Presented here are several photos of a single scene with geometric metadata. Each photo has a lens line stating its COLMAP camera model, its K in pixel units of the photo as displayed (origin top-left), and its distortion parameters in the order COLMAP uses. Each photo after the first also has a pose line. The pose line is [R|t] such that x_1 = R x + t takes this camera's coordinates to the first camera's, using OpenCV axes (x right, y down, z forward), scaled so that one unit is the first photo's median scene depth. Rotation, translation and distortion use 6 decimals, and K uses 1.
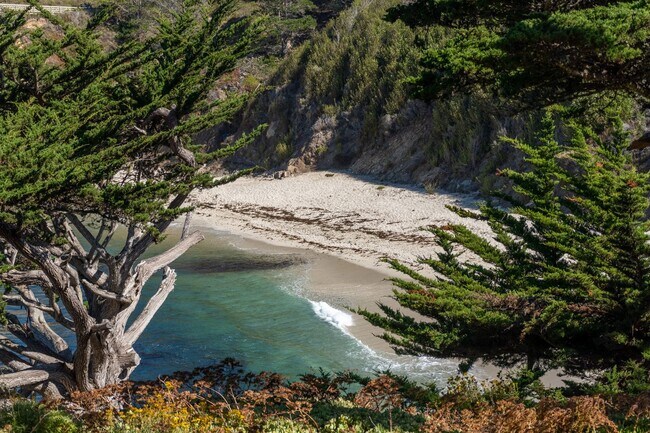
lens RADIAL K [[1371.0, 0, 325.0], [0, 1371.0, 216.5], [0, 0, 1]] dist [0.037621, 0.267687]
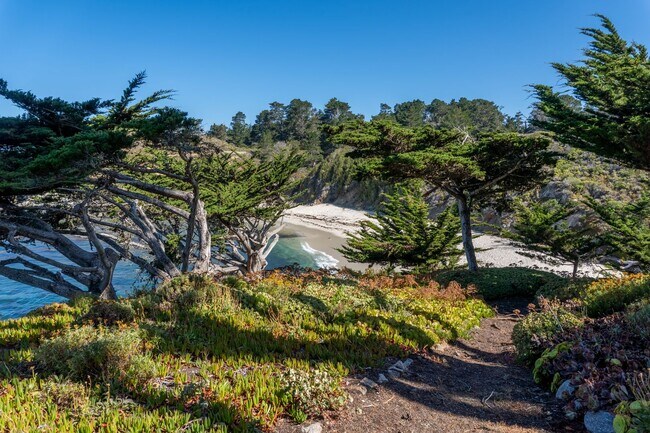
lens RADIAL K [[1371.0, 0, 325.0], [0, 1371.0, 216.5], [0, 0, 1]] dist [0.037621, 0.267687]
pose [[0.999350, -0.000314, -0.036050, 0.111408], [-0.000702, 0.999603, -0.028168, 0.085486], [0.036045, 0.028175, 0.998953, -2.149993]]
